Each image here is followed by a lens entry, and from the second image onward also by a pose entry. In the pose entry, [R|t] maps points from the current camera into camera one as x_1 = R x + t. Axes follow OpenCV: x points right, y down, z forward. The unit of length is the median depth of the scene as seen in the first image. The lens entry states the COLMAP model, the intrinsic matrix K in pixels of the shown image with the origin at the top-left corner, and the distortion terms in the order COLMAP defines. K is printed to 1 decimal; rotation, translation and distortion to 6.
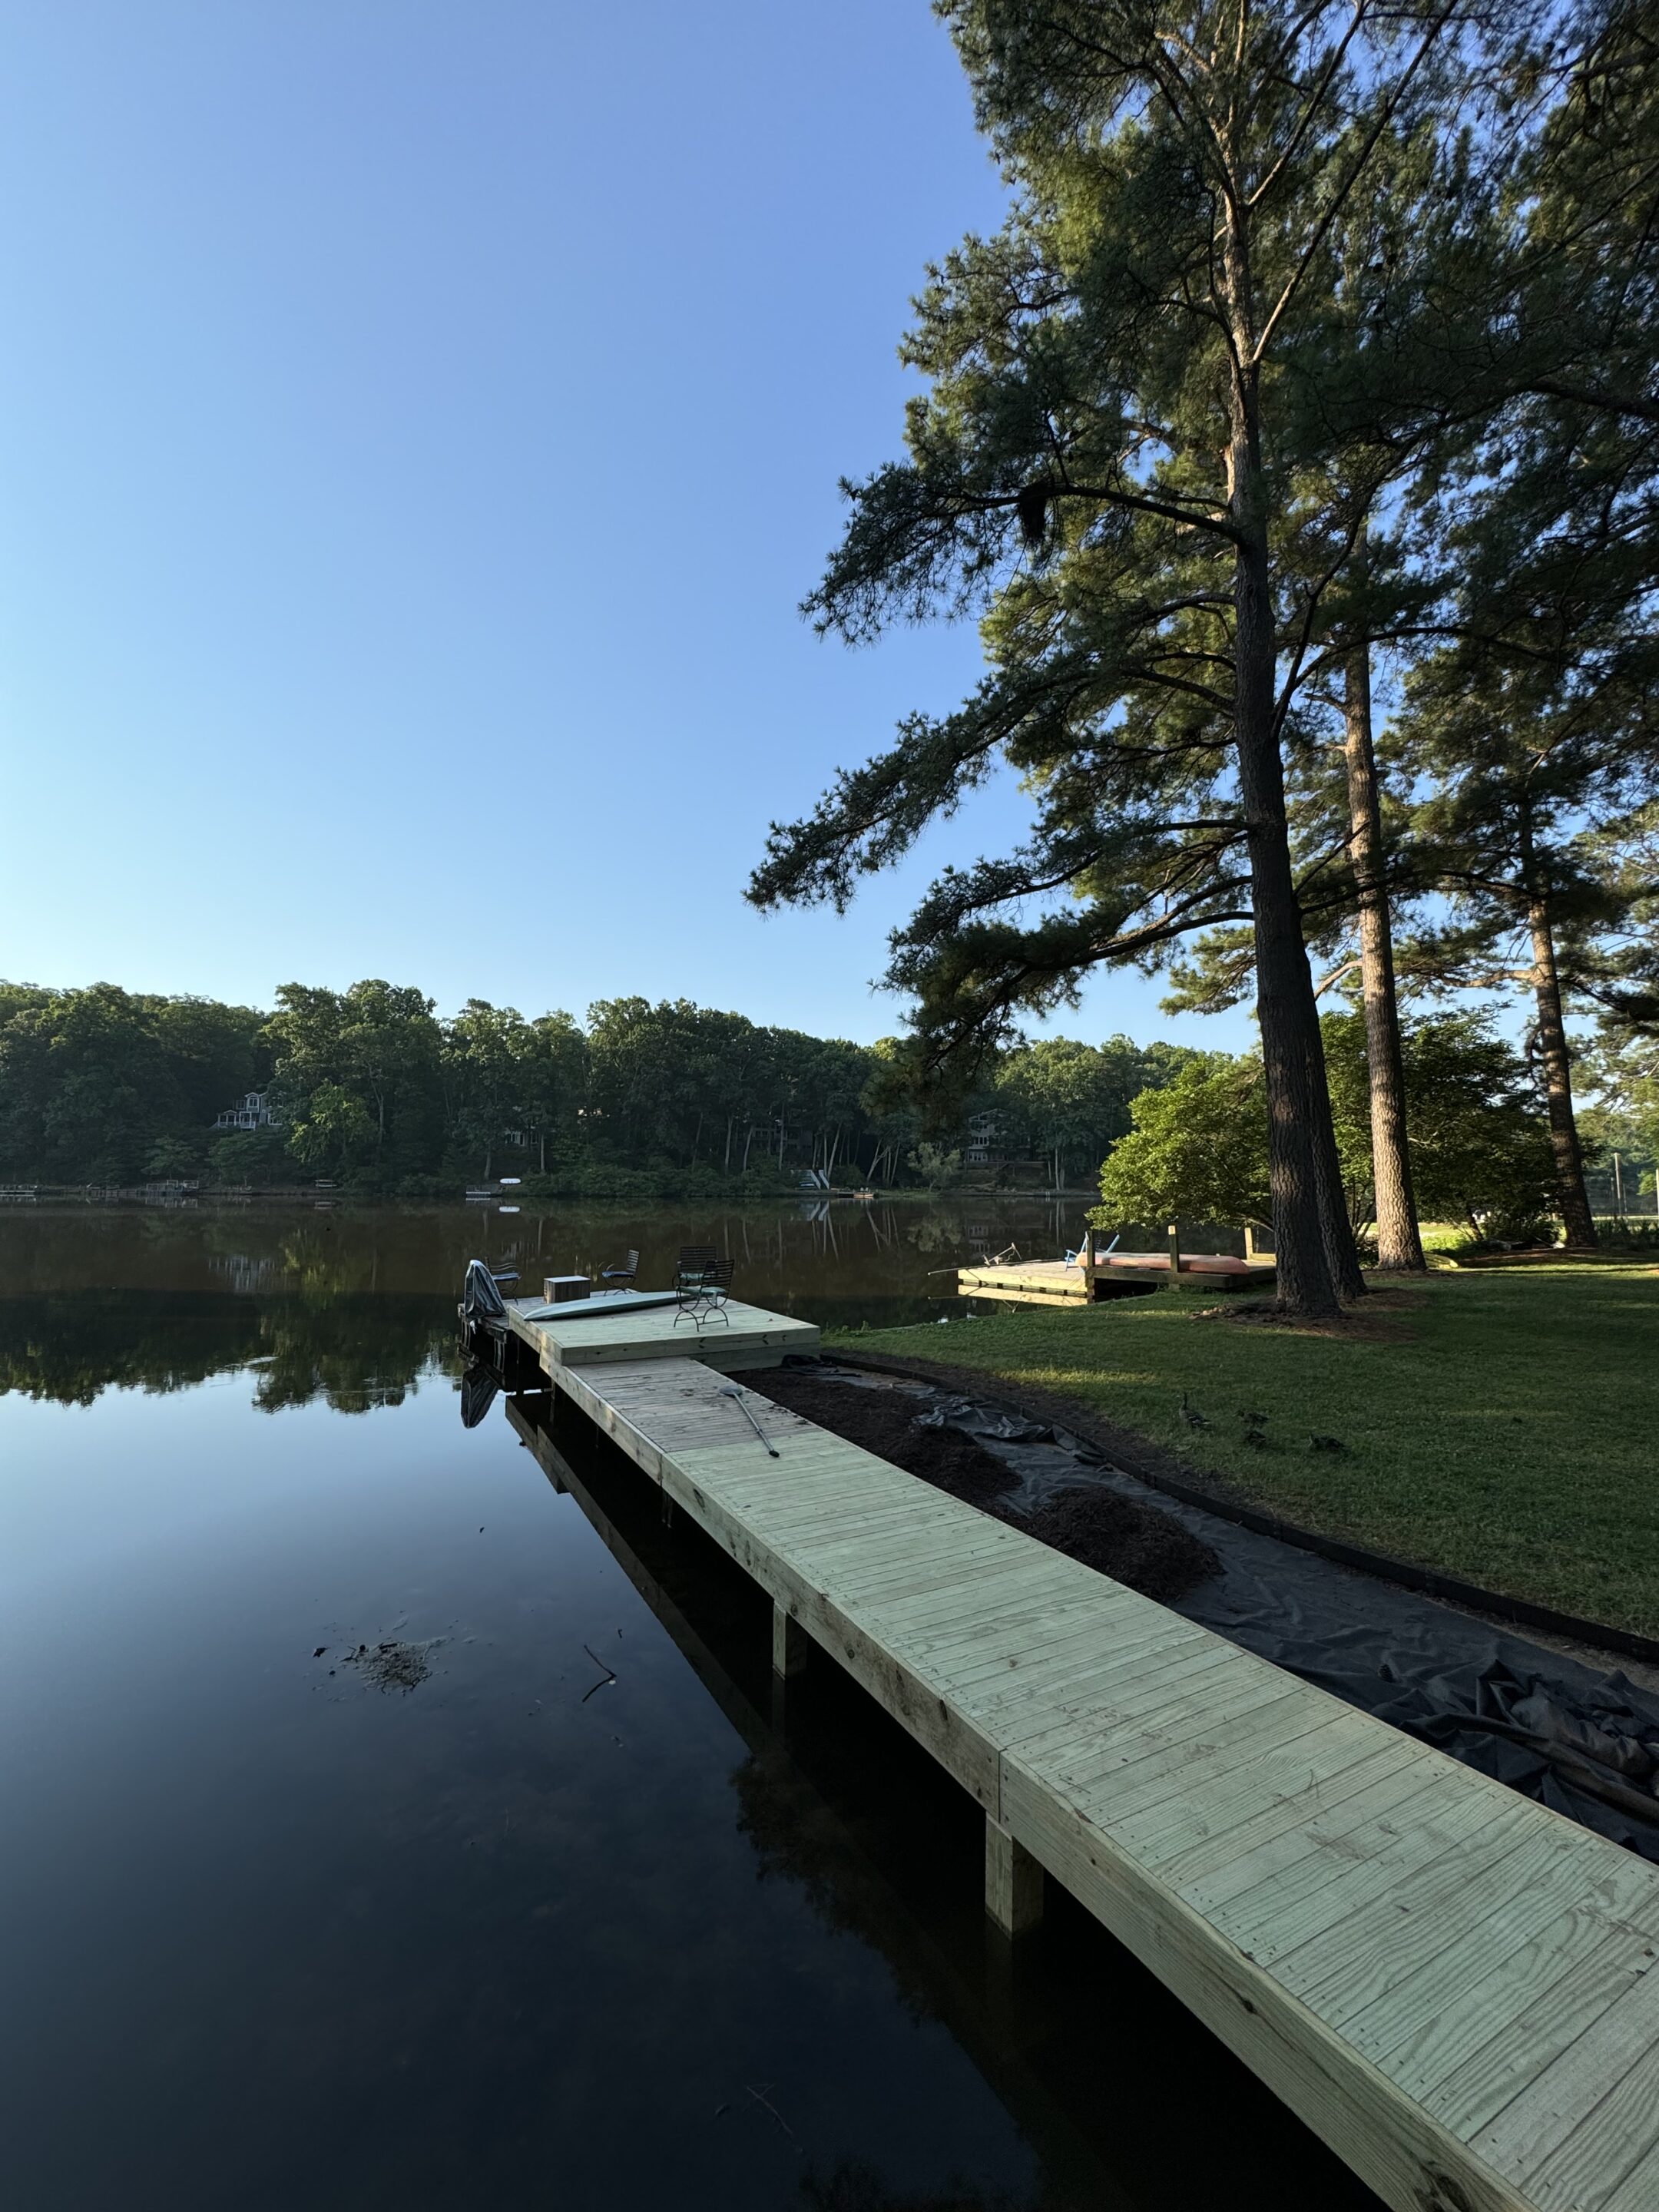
lens RADIAL K [[879.9, 0, 823.1], [0, 879.9, 1115.1], [0, 0, 1]] dist [-0.003716, 0.001080]
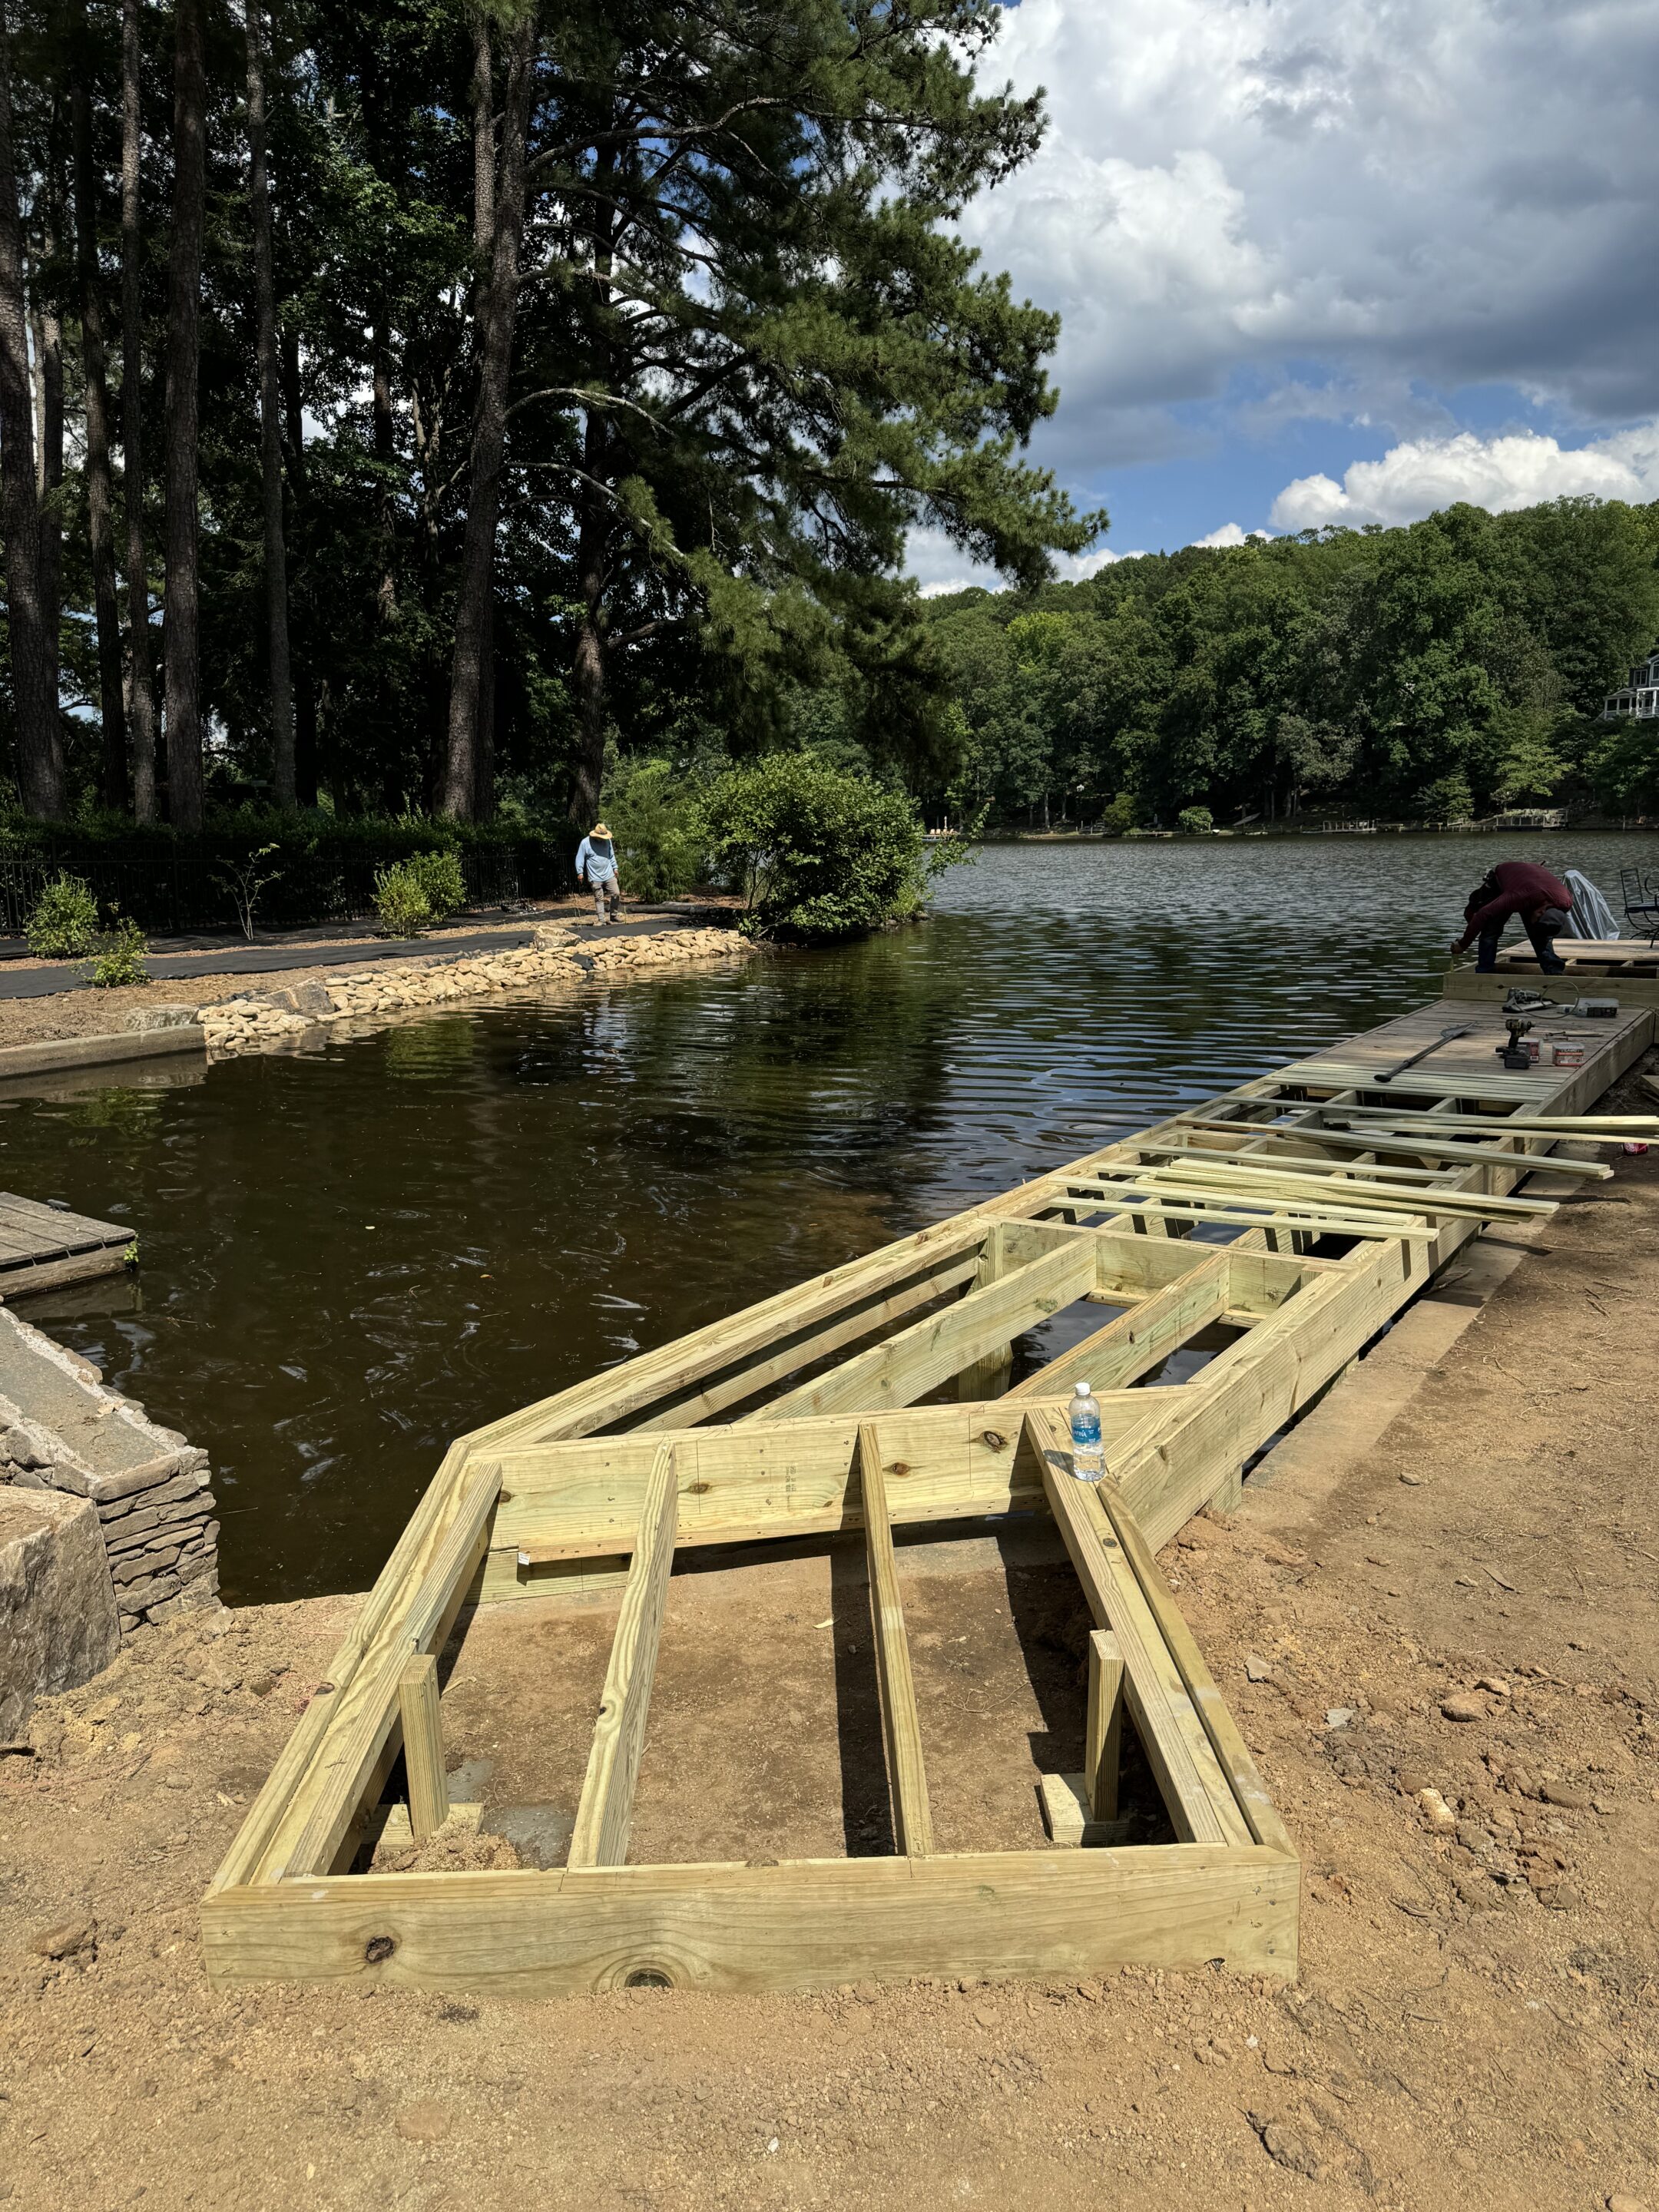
lens RADIAL K [[1539.8, 0, 831.2], [0, 1539.8, 1125.8], [0, 0, 1]] dist [0.053863, -0.071203]
pose [[0.473040, 0.150929, -0.868017, 0.038015], [0.089785, 0.971830, 0.217909, 0.005305], [0.876454, -0.181015, 0.446164, 0.001972]]
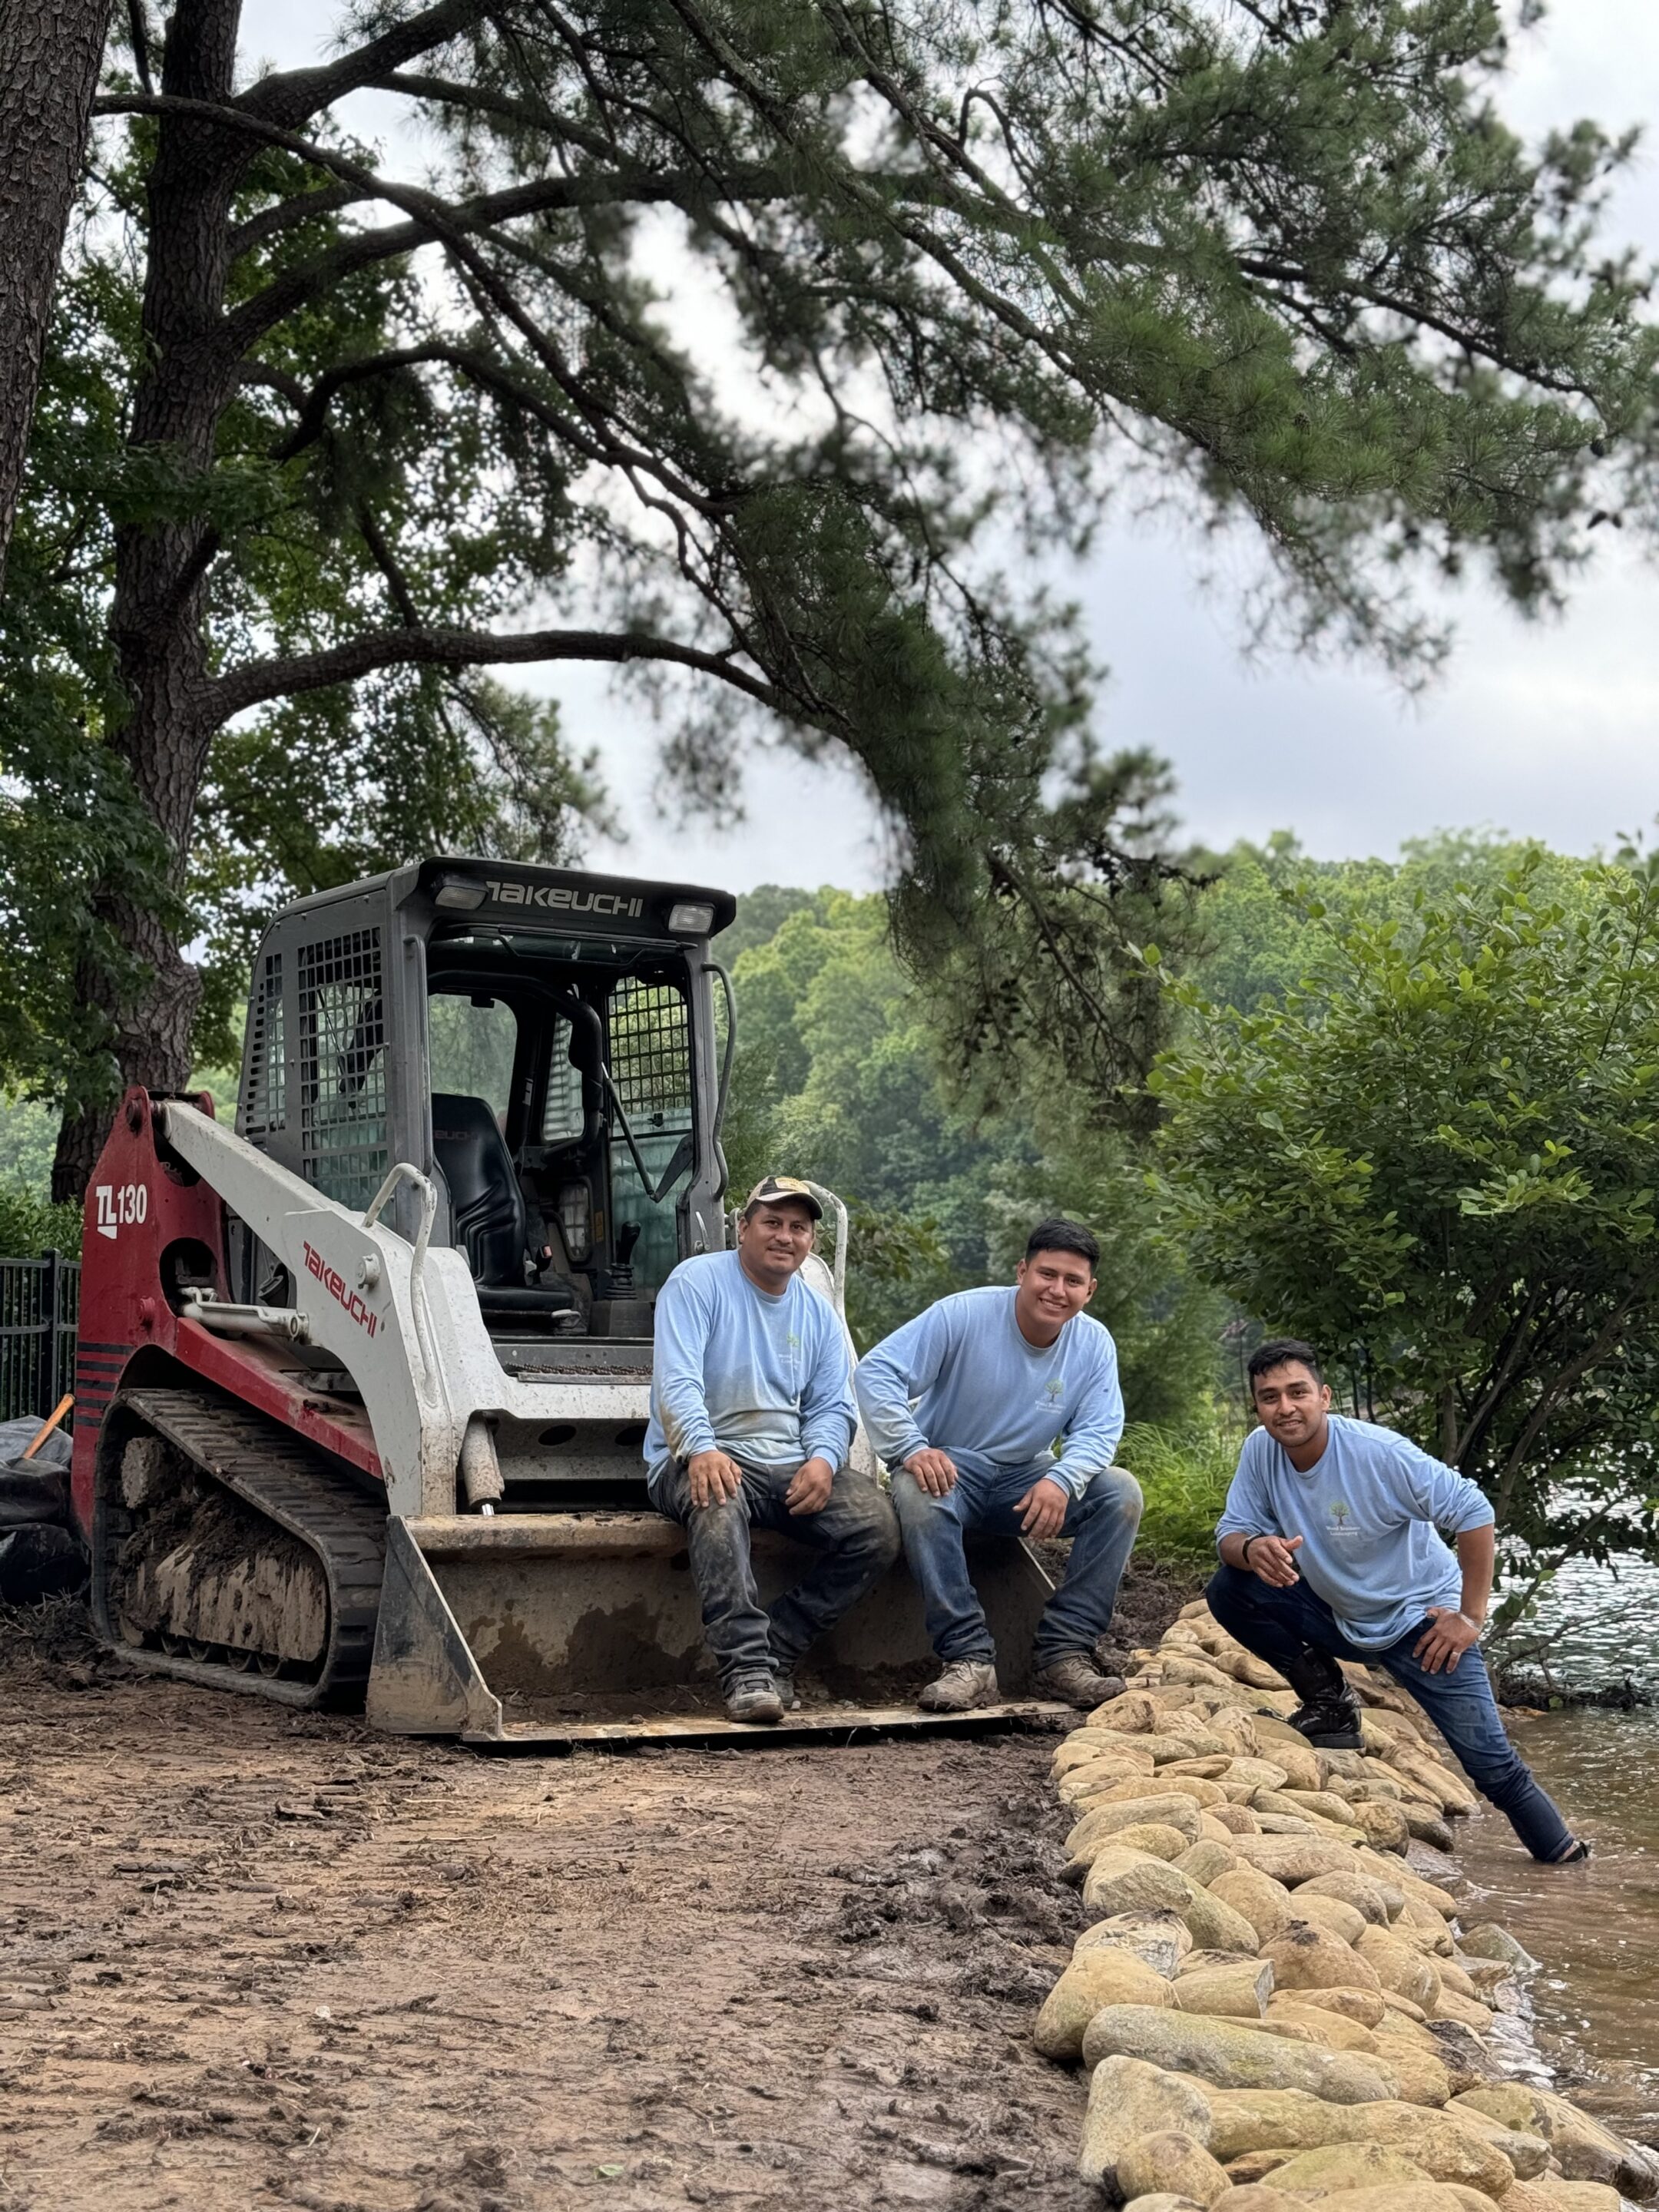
lens RADIAL K [[3073.5, 0, 820.8], [0, 3073.5, 1074.4], [0, 0, 1]] dist [0.061168, 0.000000]
pose [[0.698990, -0.096379, -0.708608, -0.084462], [0.075173, 0.995290, -0.061218, 0.010180], [0.711170, -0.010478, 0.702942, 0.013307]]
